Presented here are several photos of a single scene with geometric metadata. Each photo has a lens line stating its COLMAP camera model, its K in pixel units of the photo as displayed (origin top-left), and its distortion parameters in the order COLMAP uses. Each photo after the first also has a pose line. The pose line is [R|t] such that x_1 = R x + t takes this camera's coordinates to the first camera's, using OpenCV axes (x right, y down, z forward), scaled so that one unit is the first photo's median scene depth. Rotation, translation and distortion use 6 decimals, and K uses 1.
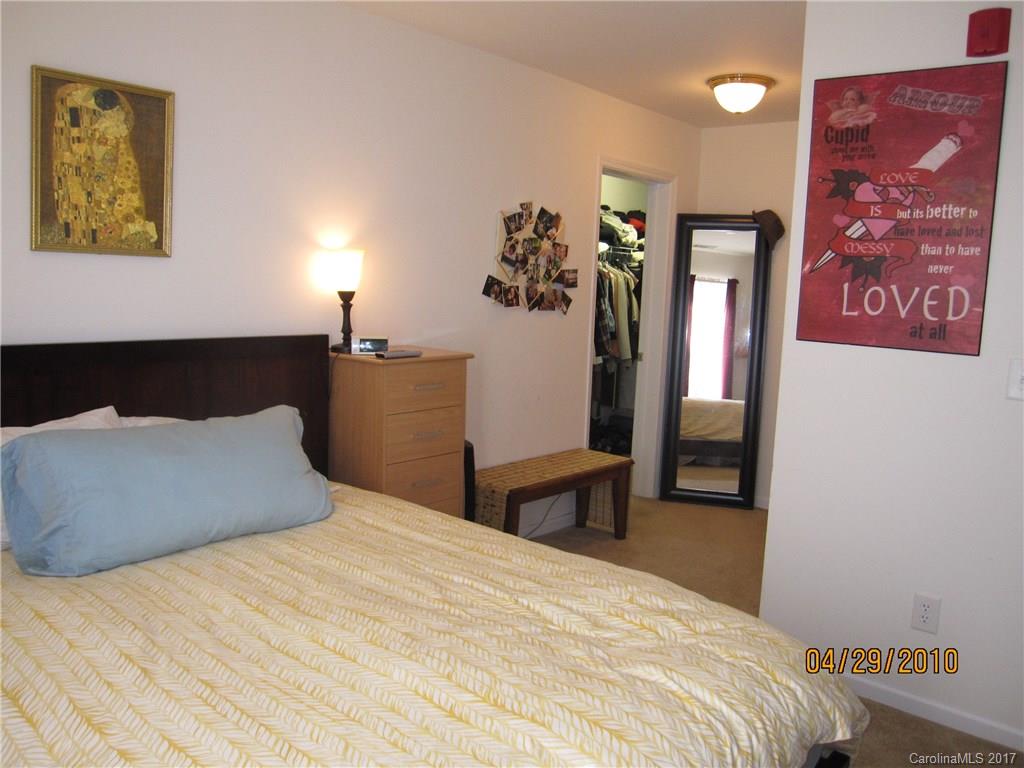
lens RADIAL K [[843.6, 0, 511.5], [0, 843.6, 382.9], [0, 0, 1]] dist [-0.071542, 0.029579]
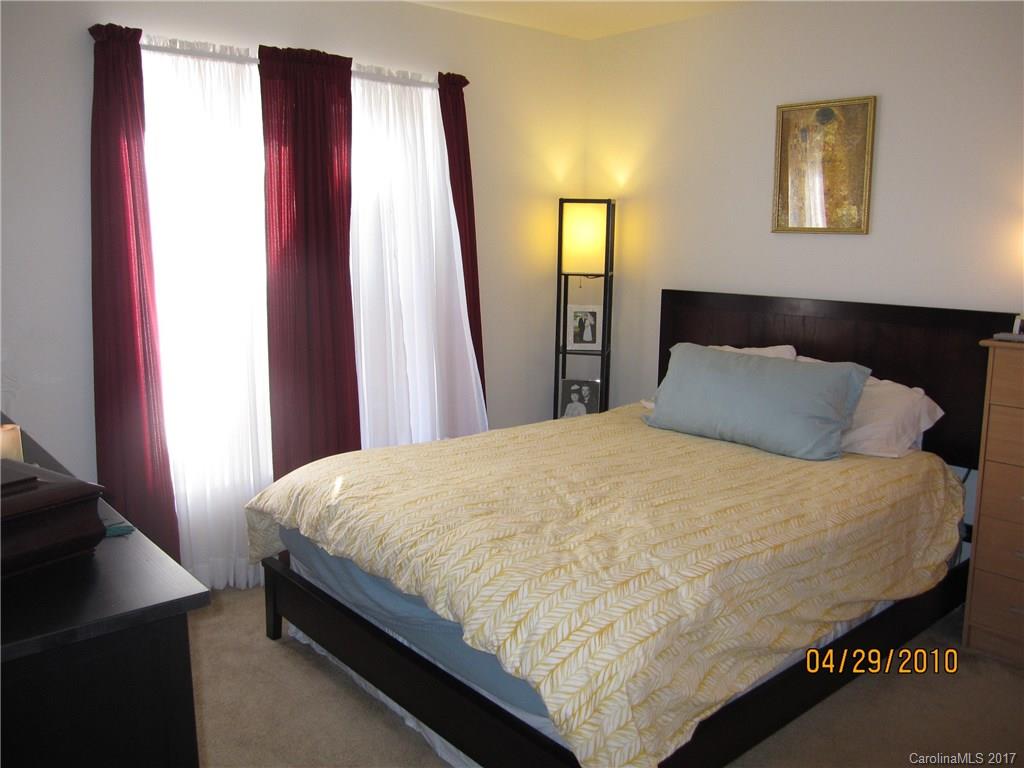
lens RADIAL K [[843.6, 0, 508.6], [0, 843.6, 388.3], [0, 0, 1]] dist [-0.071542, 0.029579]
pose [[-0.156921, 0.128072, -0.979272, 0.933887], [-0.135514, 0.979385, 0.149802, -0.046876], [0.978270, 0.156213, -0.136331, 0.746178]]
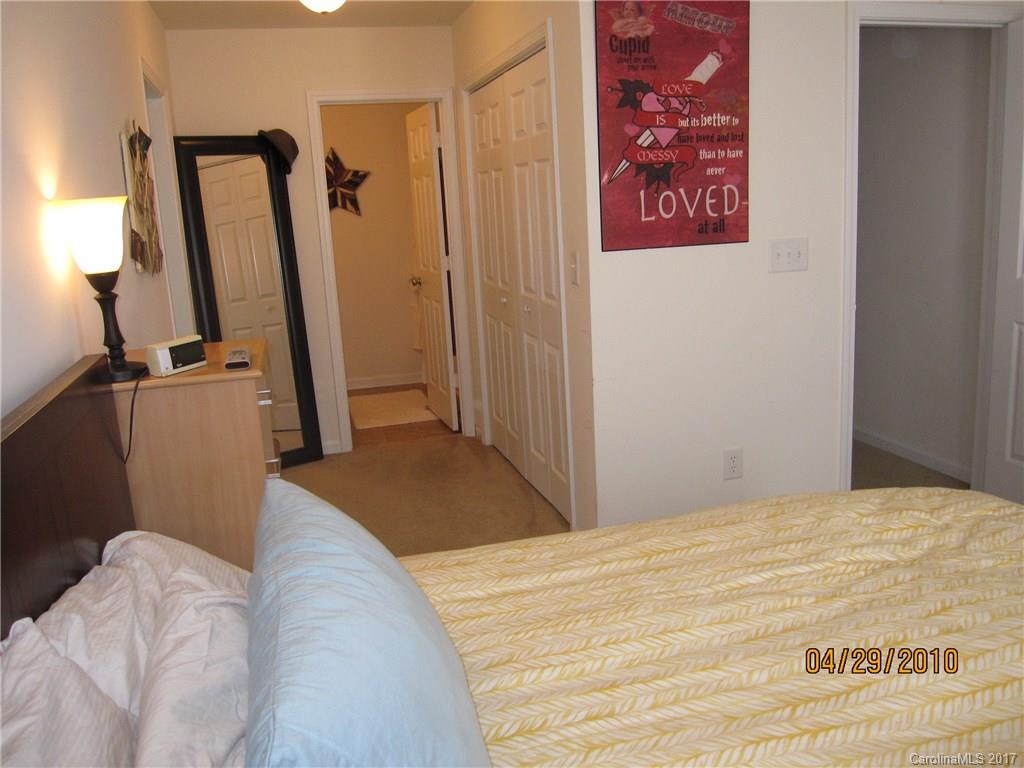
lens RADIAL K [[843.6, 0, 514.9], [0, 843.6, 379.5], [0, 0, 1]] dist [-0.071542, 0.029579]
pose [[0.547405, -0.242851, 0.800856, -0.633107], [0.181576, 0.968638, 0.169617, -0.104789], [-0.816932, 0.052567, 0.574333, 0.577376]]
